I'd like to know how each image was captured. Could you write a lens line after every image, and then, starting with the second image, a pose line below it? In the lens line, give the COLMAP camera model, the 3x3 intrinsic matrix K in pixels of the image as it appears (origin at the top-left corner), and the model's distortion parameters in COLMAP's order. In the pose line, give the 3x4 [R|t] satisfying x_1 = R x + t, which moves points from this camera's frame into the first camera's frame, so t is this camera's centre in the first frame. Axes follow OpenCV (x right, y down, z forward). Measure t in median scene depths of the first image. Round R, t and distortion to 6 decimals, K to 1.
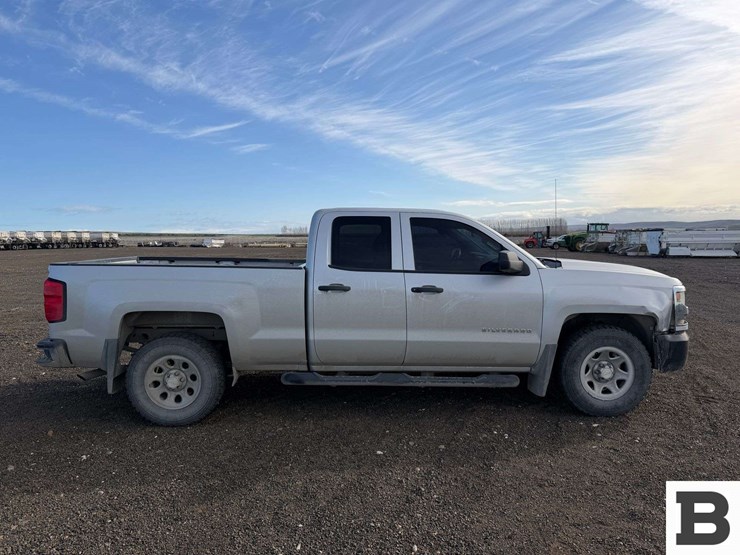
lens RADIAL K [[530.6, 0, 375.3], [0, 530.6, 281.5], [0, 0, 1]] dist [0.053553, -0.076384]
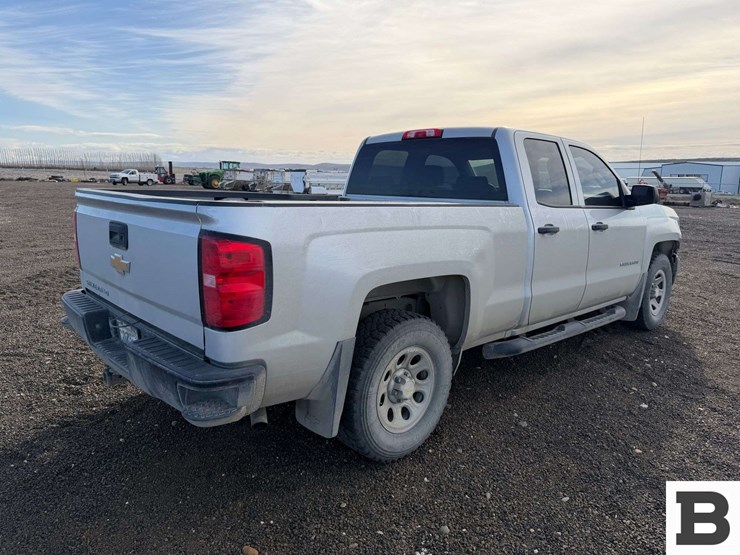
lens RADIAL K [[530.6, 0, 375.3], [0, 530.6, 281.5], [0, 0, 1]] dist [0.053553, -0.076384]
pose [[0.740769, -0.104205, 0.663628, -0.106677], [0.027612, 0.991784, 0.124912, -0.002441], [-0.671192, -0.074207, 0.737560, 0.074450]]
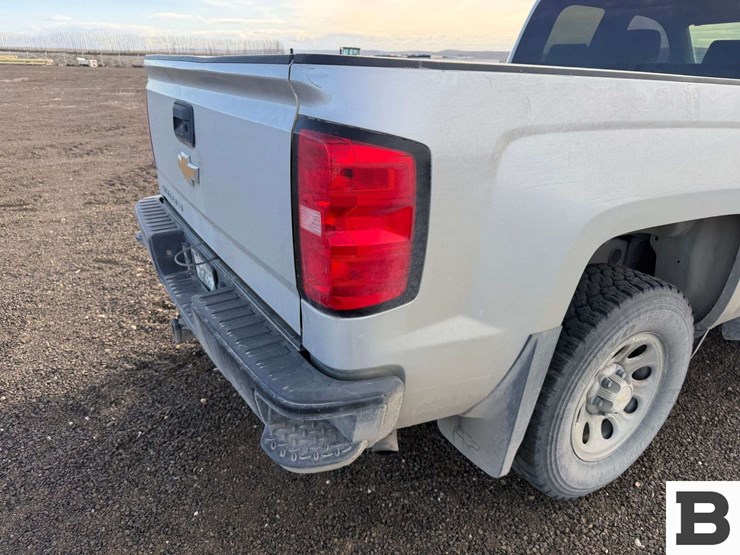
lens RADIAL K [[530.6, 0, 375.3], [0, 530.6, 281.5], [0, 0, 1]] dist [0.053553, -0.076384]
pose [[0.867272, -0.155240, 0.473012, -0.092247], [0.004217, 0.952395, 0.304839, -0.001514], [-0.497817, -0.262383, 0.826640, 0.103532]]
